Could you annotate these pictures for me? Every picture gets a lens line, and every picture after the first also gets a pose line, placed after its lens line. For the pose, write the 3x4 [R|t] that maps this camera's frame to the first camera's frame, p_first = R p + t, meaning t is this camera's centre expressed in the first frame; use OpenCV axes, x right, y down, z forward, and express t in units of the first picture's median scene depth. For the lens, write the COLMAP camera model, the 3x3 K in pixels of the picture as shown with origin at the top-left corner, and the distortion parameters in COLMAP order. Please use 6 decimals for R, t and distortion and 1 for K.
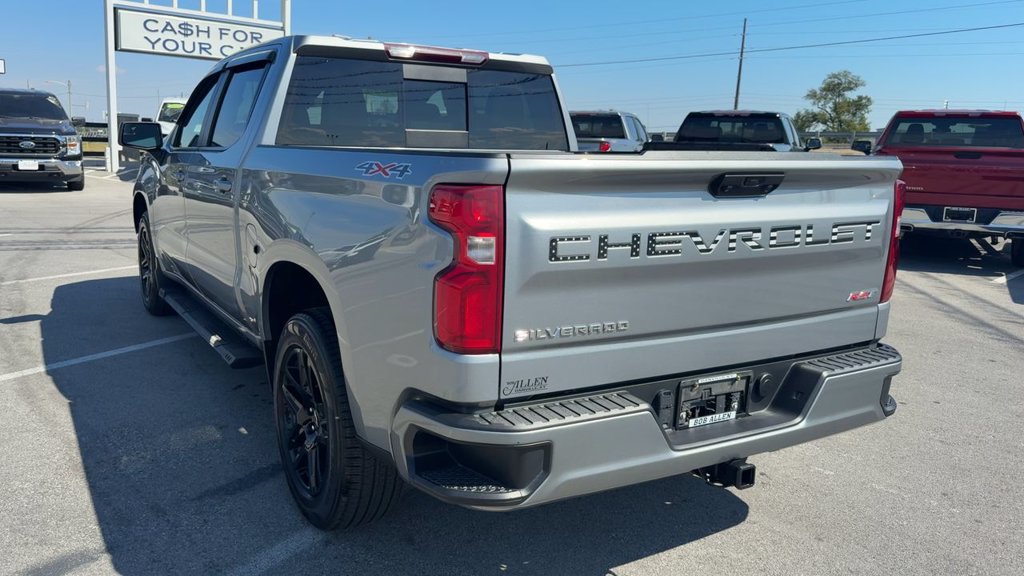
lens RADIAL K [[792.4, 0, 458.5], [0, 792.4, 286.5], [0, 0, 1]] dist [0.062215, -0.098920]
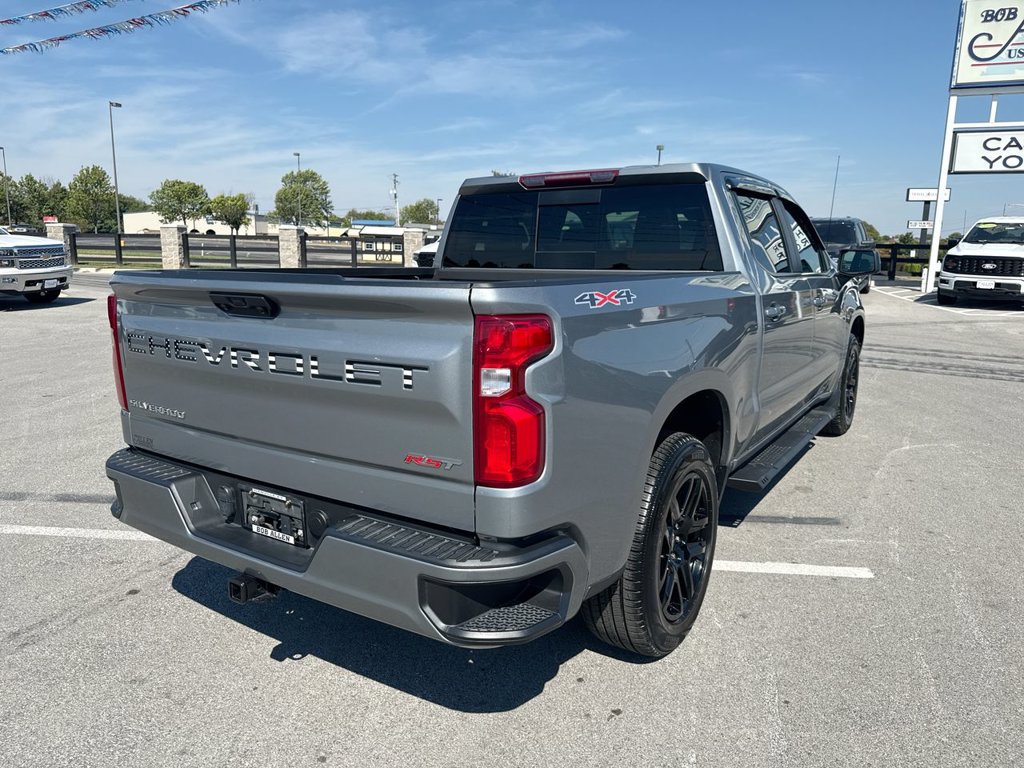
lens RADIAL K [[722.5, 0, 512.0], [0, 722.5, 384.0], [0, 0, 1]] dist [0.011211, -0.016921]
pose [[0.484100, 0.141243, -0.863538, 1.124908], [-0.153354, 0.985307, 0.075189, -0.126297], [0.861470, 0.096028, 0.498647, 0.712186]]
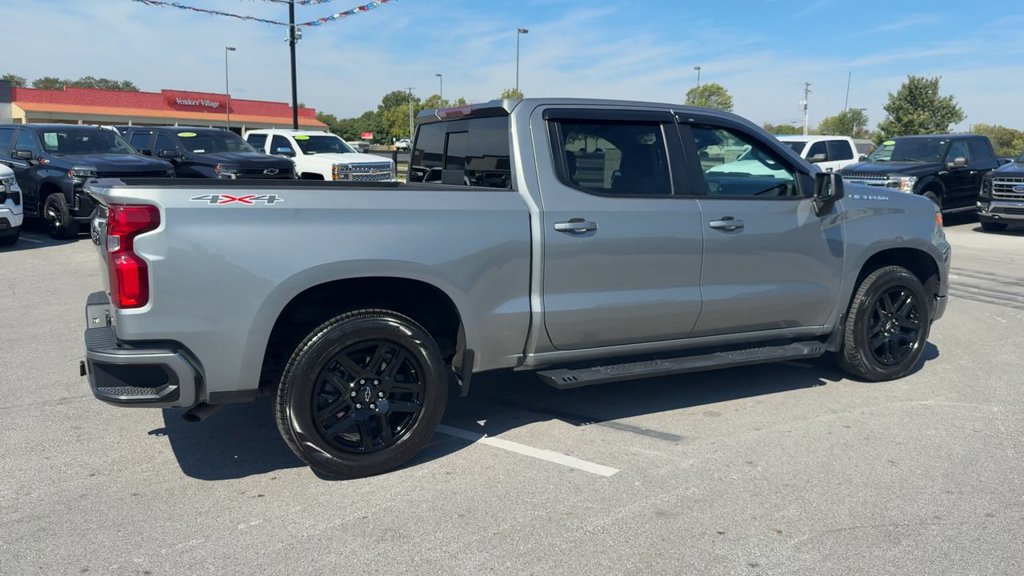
lens RADIAL K [[793.1, 0, 537.9], [0, 793.1, 281.6], [0, 0, 1]] dist [0.092202, -0.134460]
pose [[0.013888, 0.123735, -0.992218, 1.786198], [-0.196348, 0.973331, 0.118632, -0.291259], [0.980436, 0.193173, 0.037813, 1.626589]]
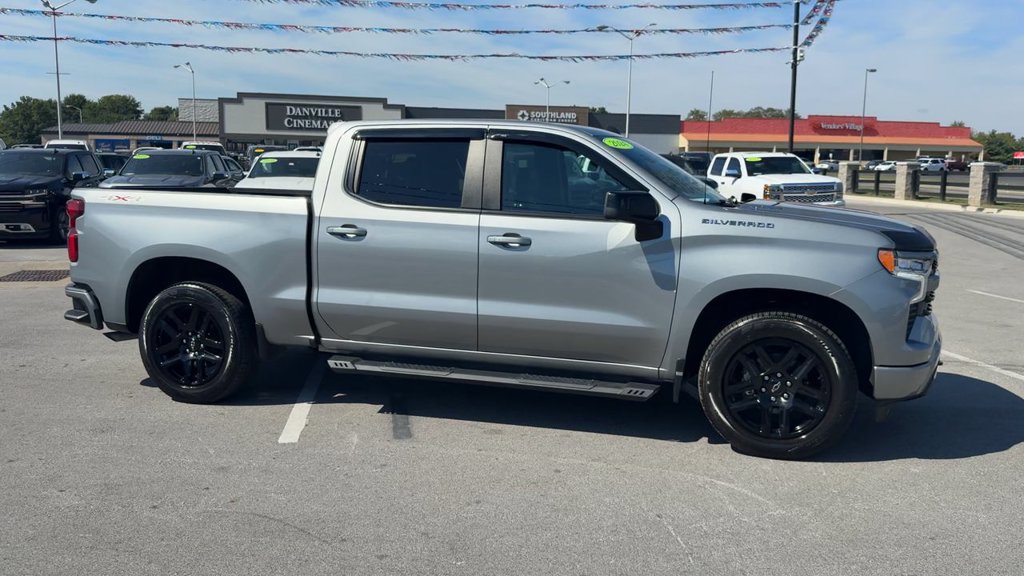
lens RADIAL K [[815.7, 0, 545.7], [0, 815.7, 273.8], [0, 0, 1]] dist [0.089170, -0.129551]
pose [[-0.680191, 0.051294, -0.731238, 1.277521], [-0.168181, 0.960019, 0.223783, -0.626185], [0.713481, 0.275196, -0.644369, 3.283908]]
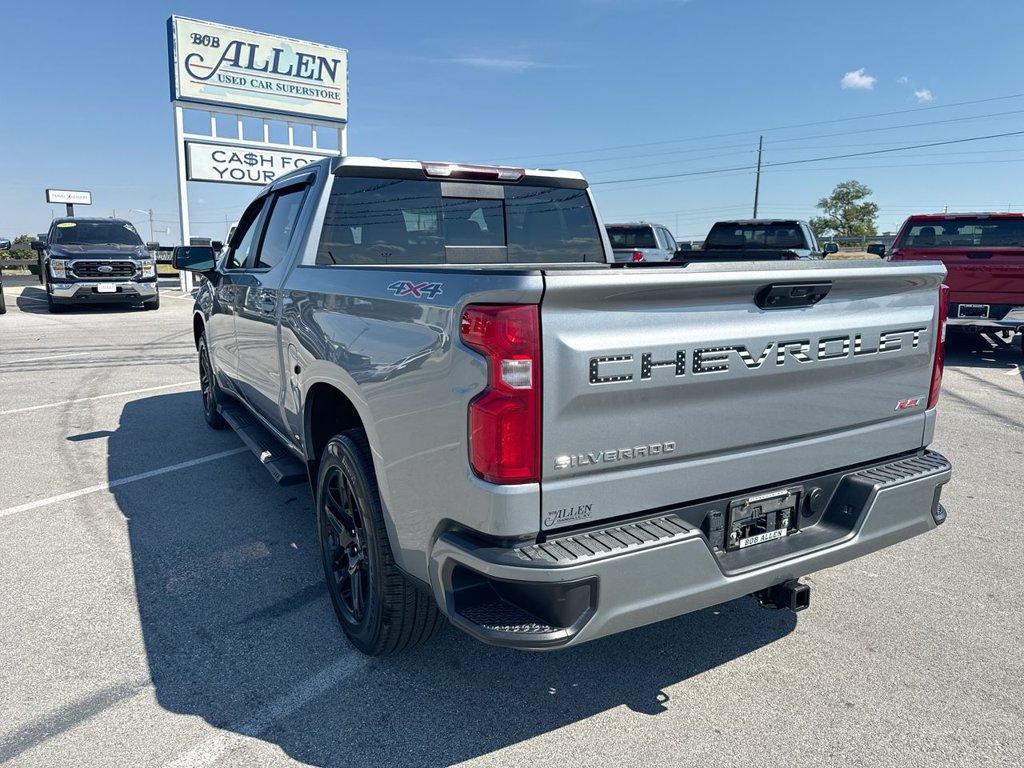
lens RADIAL K [[718.9, 0, 507.3], [0, 718.9, 380.6], [0, 0, 1]] dist [0.044849, -0.067063]
pose [[0.999627, -0.027303, -0.000495, 0.012934], [0.027298, 0.999603, -0.006956, -0.023786], [0.000685, 0.006940, 0.999976, 0.112085]]
